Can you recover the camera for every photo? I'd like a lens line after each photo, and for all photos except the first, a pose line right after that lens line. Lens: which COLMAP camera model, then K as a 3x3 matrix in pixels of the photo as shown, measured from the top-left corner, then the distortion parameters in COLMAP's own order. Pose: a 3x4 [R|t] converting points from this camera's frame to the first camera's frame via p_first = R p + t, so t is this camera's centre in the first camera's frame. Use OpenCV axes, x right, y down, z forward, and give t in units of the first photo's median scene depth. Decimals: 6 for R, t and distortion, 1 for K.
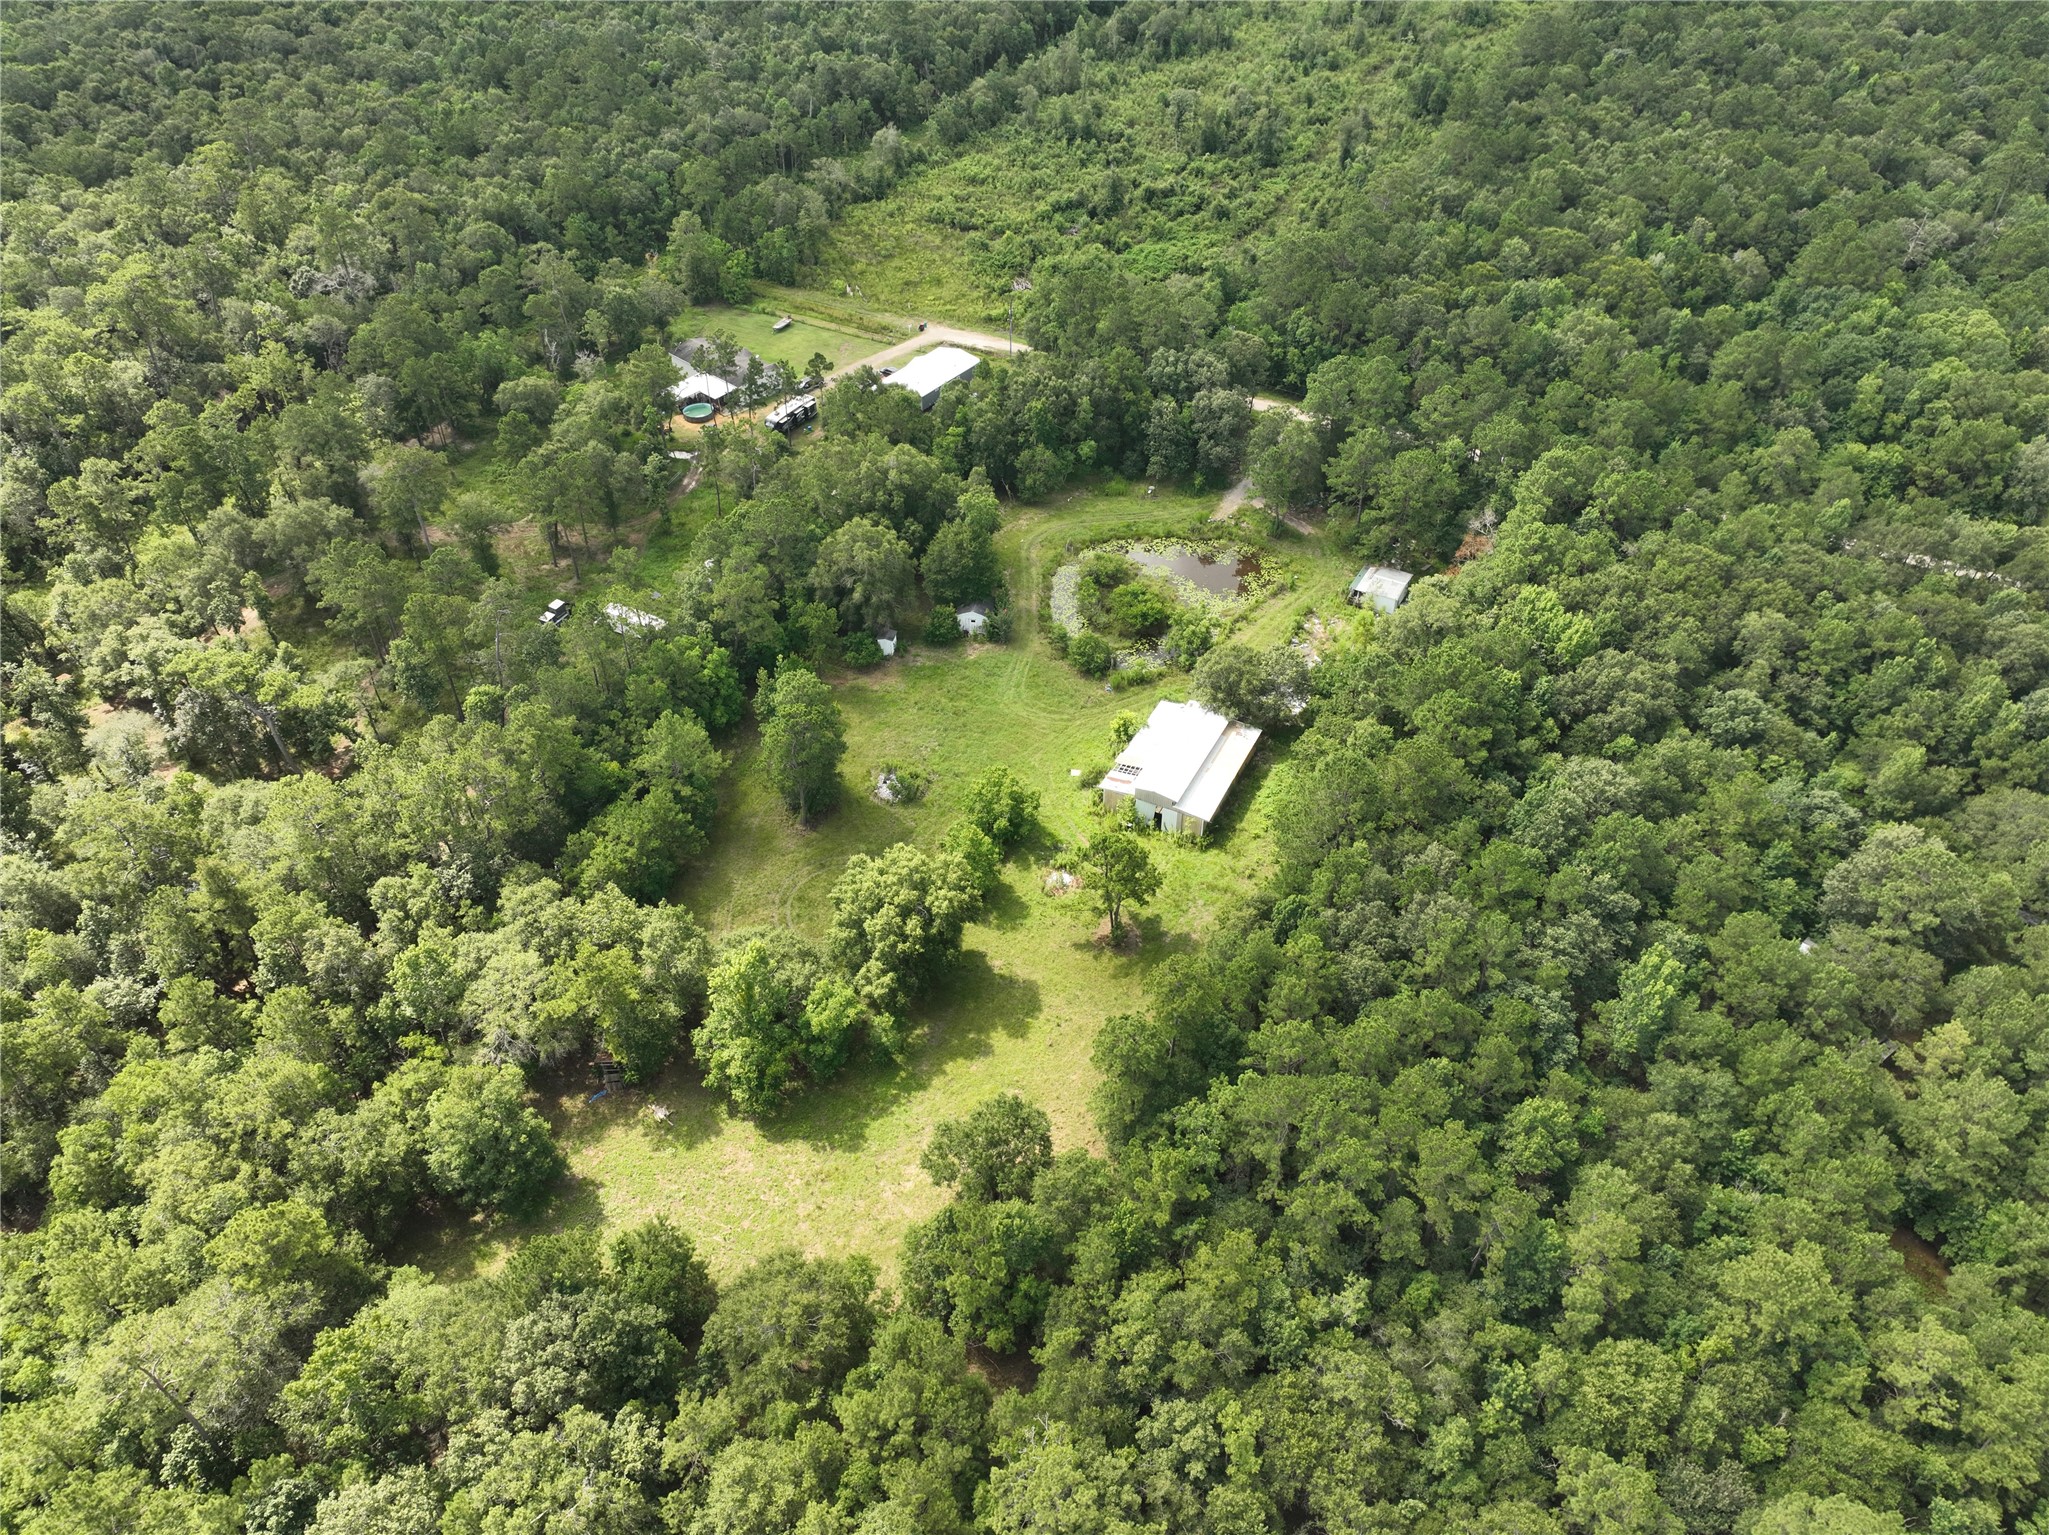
lens RADIAL K [[1437.2, 0, 1037.8], [0, 1437.2, 753.4], [0, 0, 1]] dist [0.004963, -0.008564]
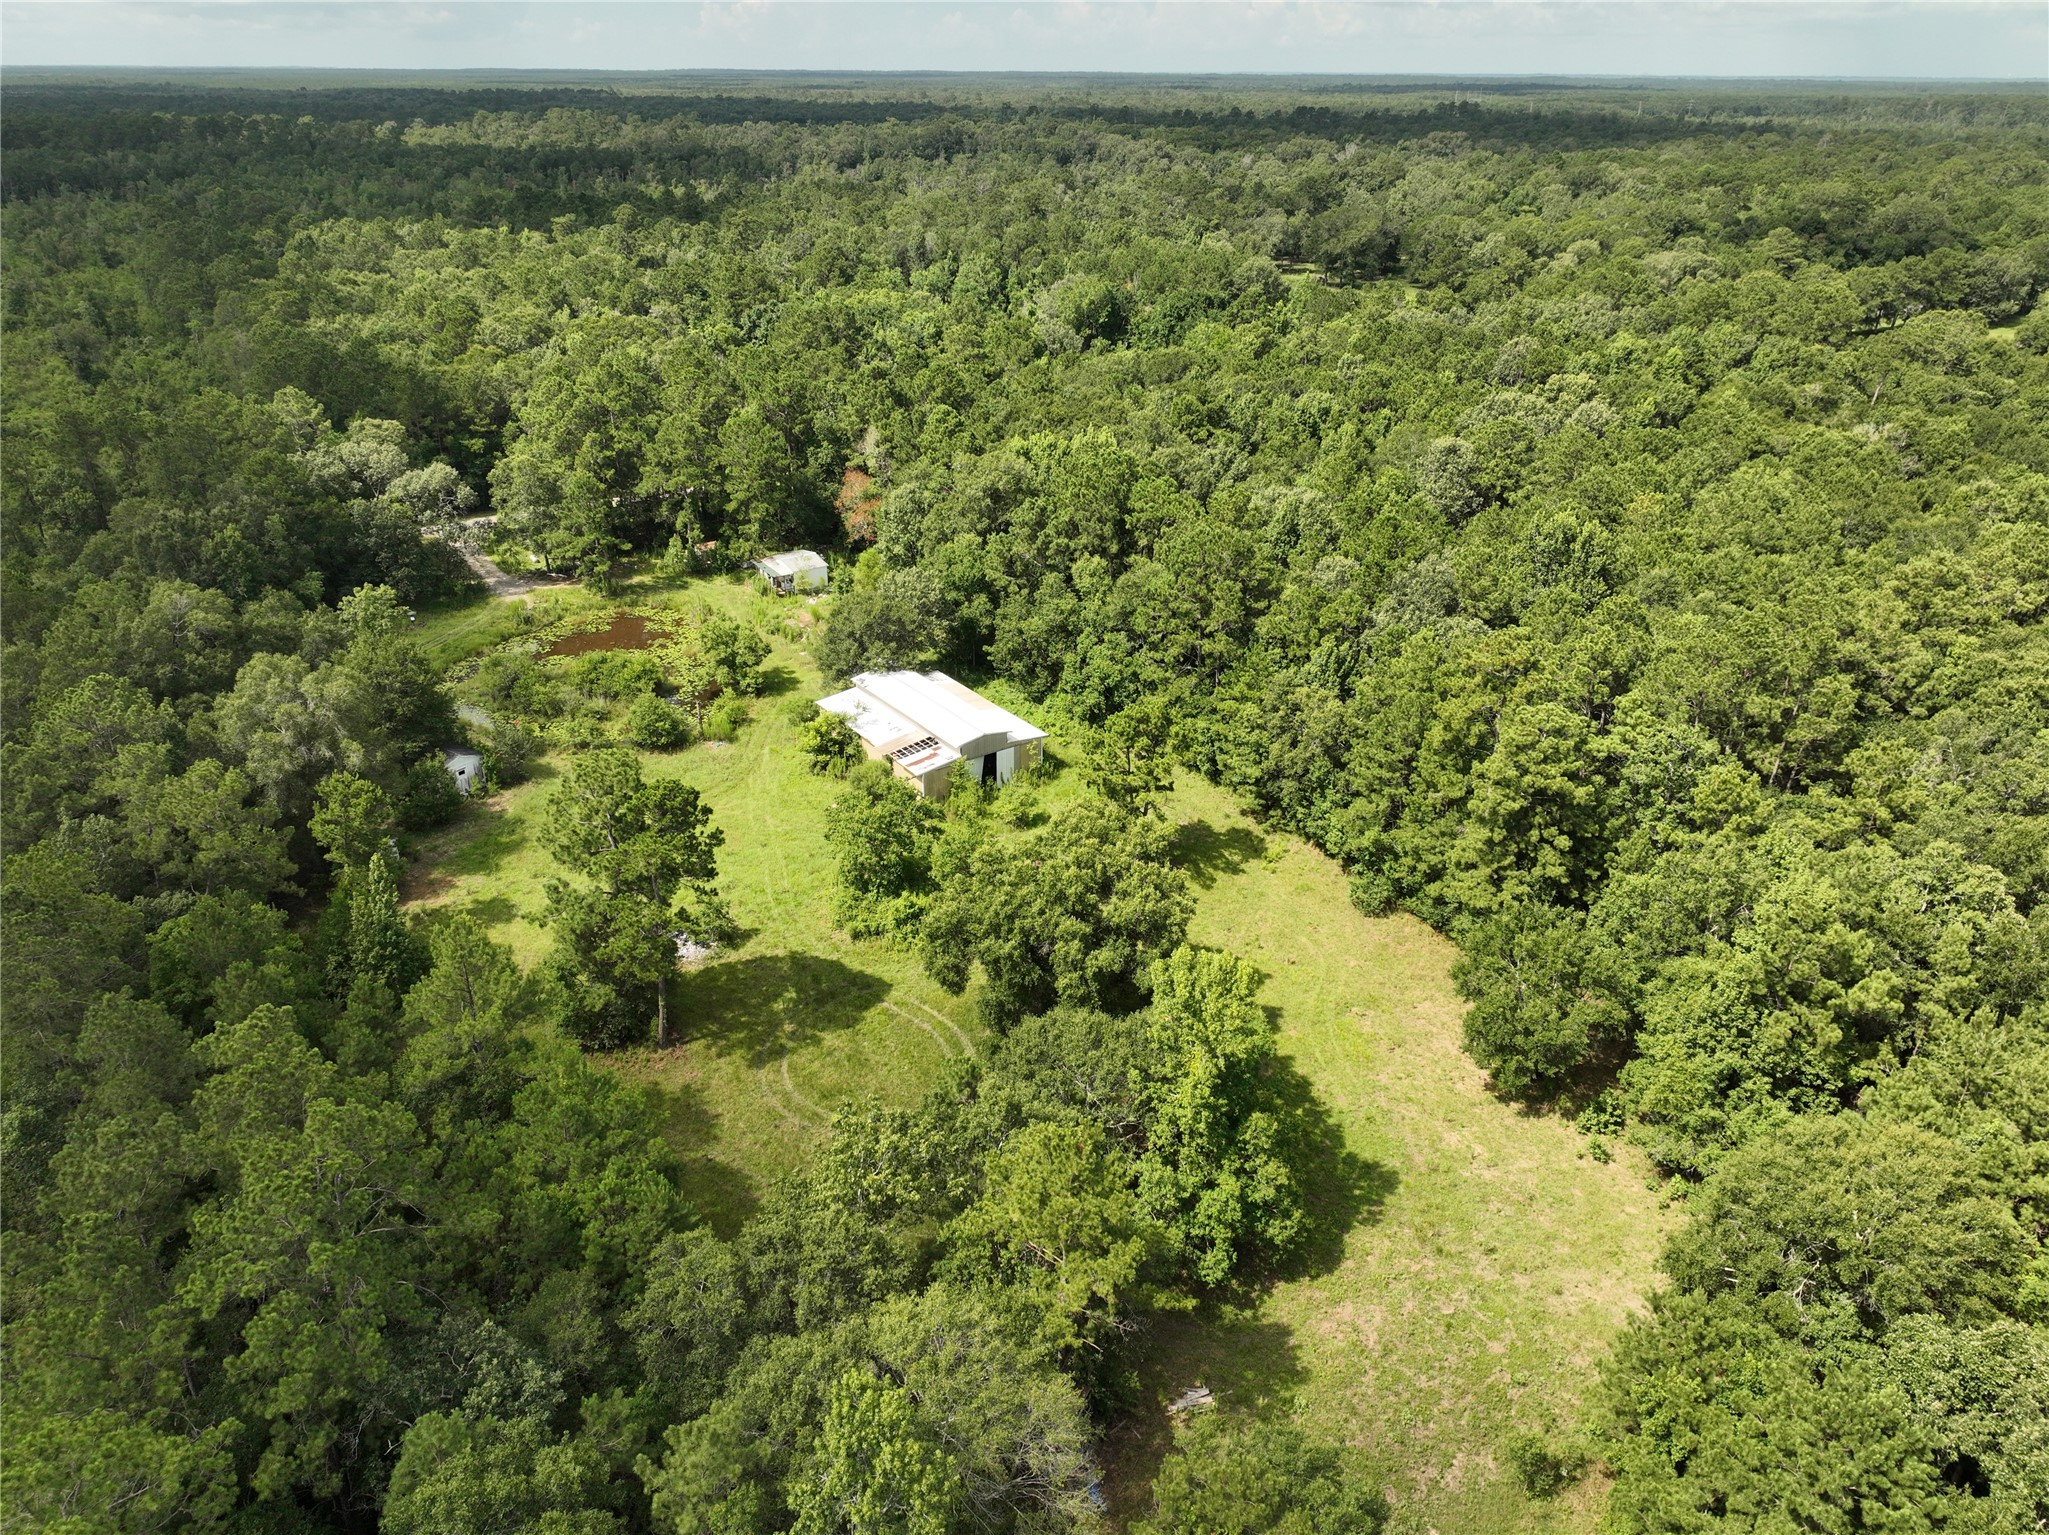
lens RADIAL K [[1437.2, 0, 1033.8], [0, 1437.2, 764.0], [0, 0, 1]] dist [0.004963, -0.008564]
pose [[0.472017, -0.386219, 0.792486, -0.530953], [0.567818, 0.820829, 0.061831, 0.008373], [-0.674375, 0.420803, 0.606748, 0.577516]]
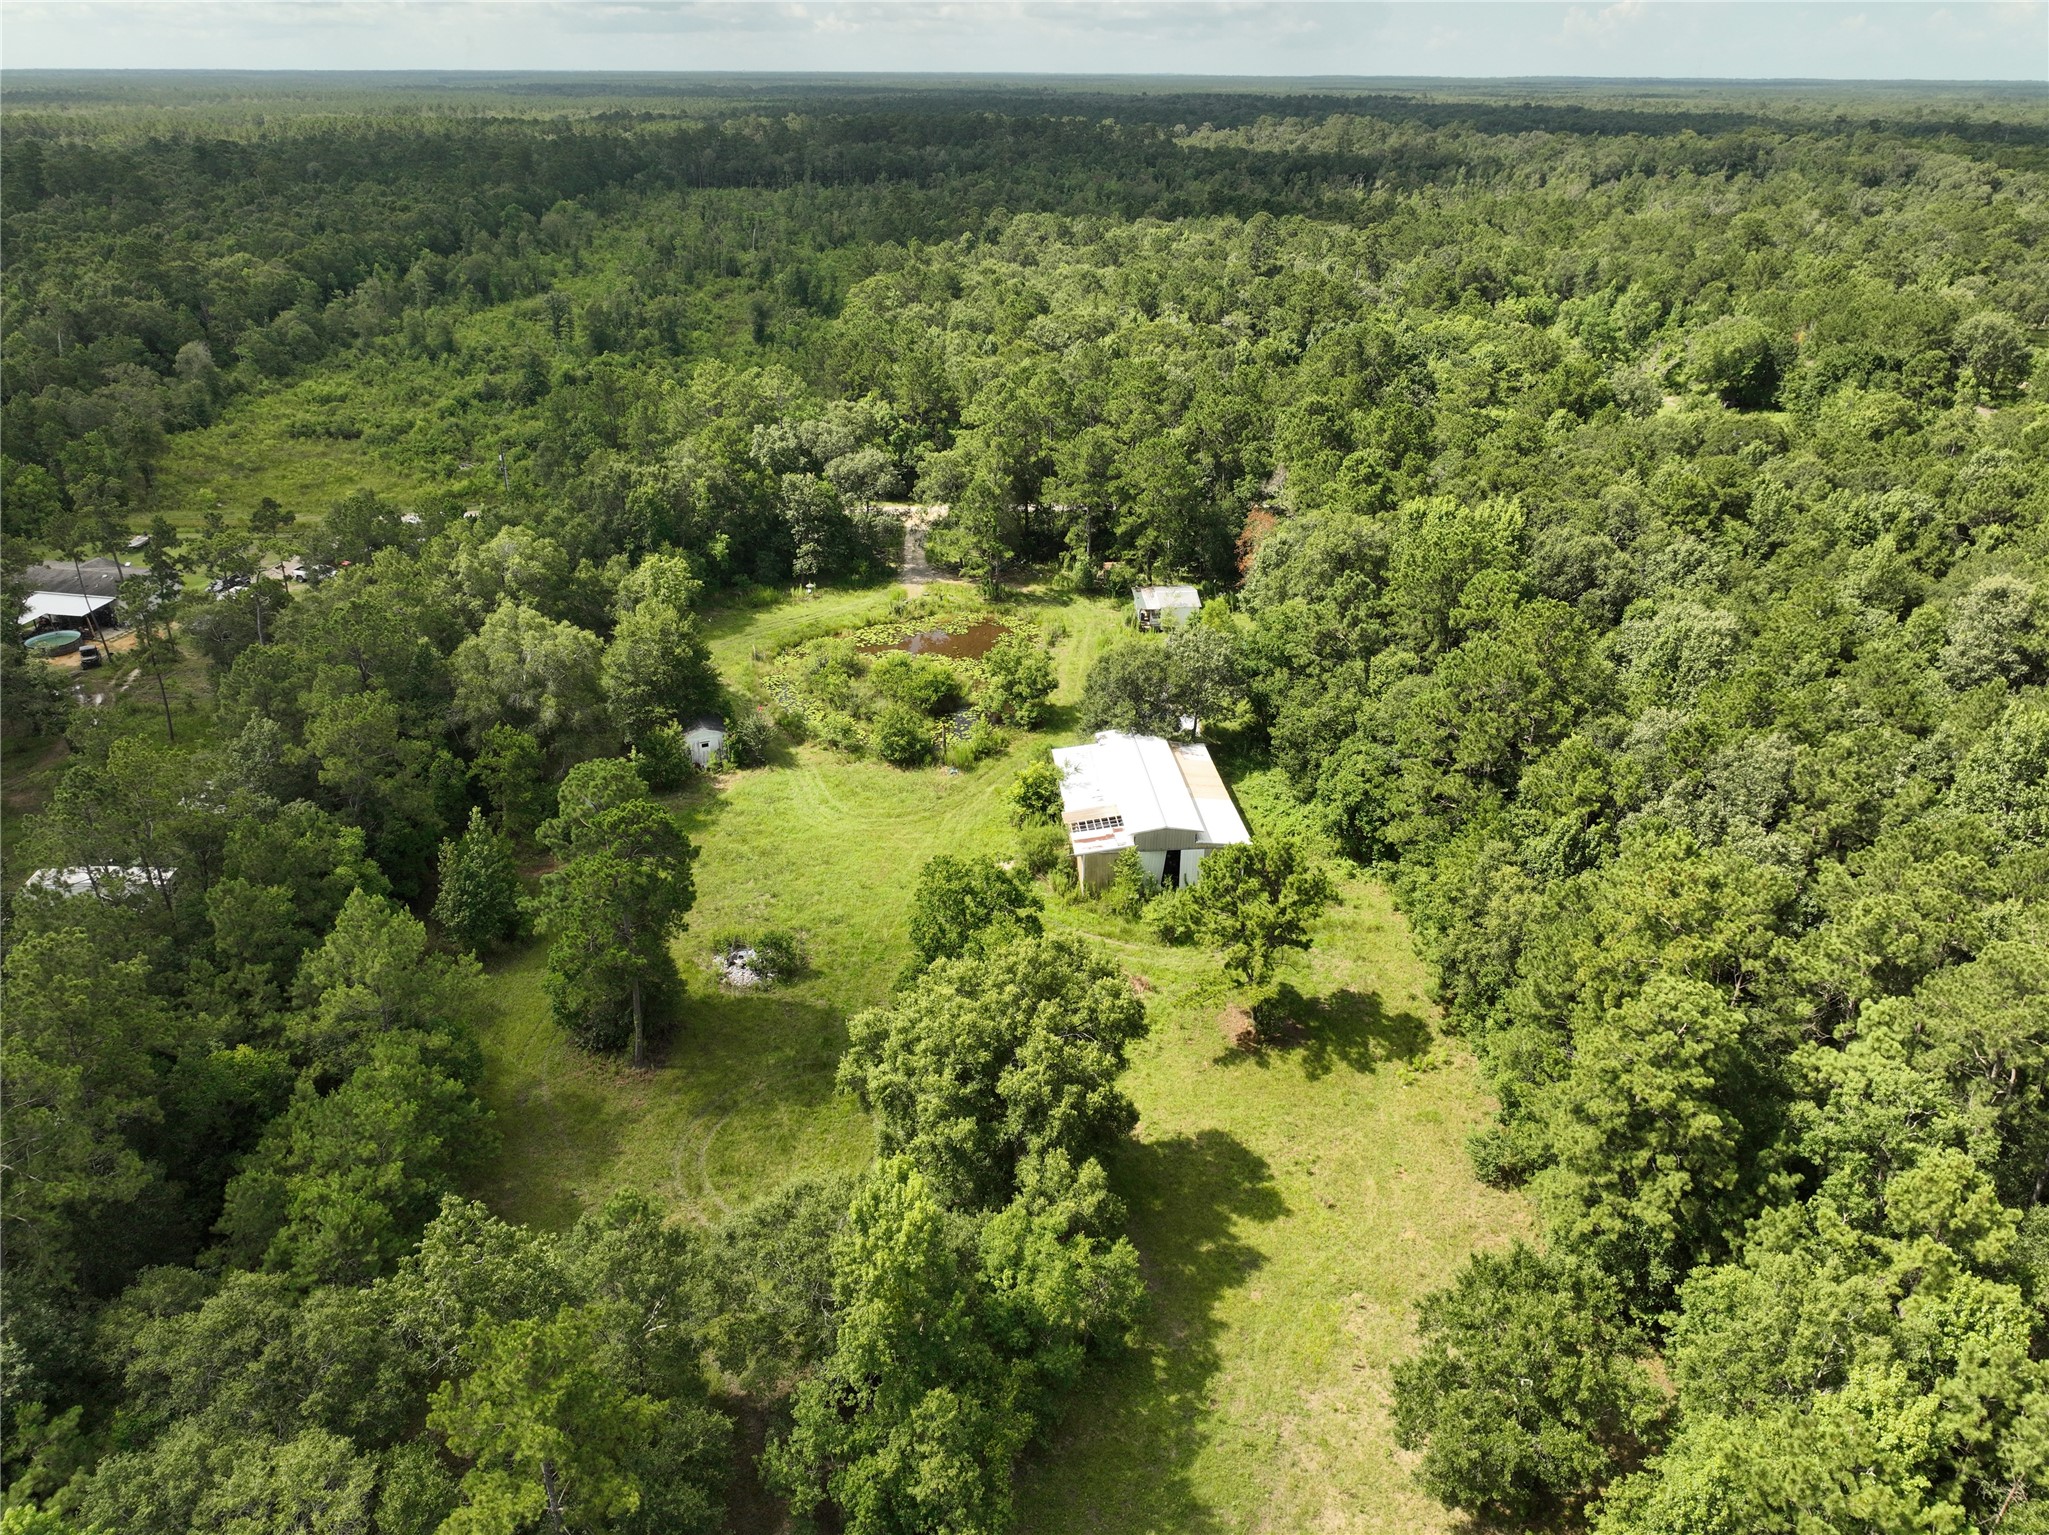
lens RADIAL K [[1437.2, 0, 1033.5], [0, 1437.2, 760.6], [0, 0, 1]] dist [0.004963, -0.008564]
pose [[0.848844, -0.229404, 0.476275, -0.291403], [0.341301, 0.925827, -0.162349, 0.089180], [-0.403705, 0.300362, 0.864179, 0.483001]]
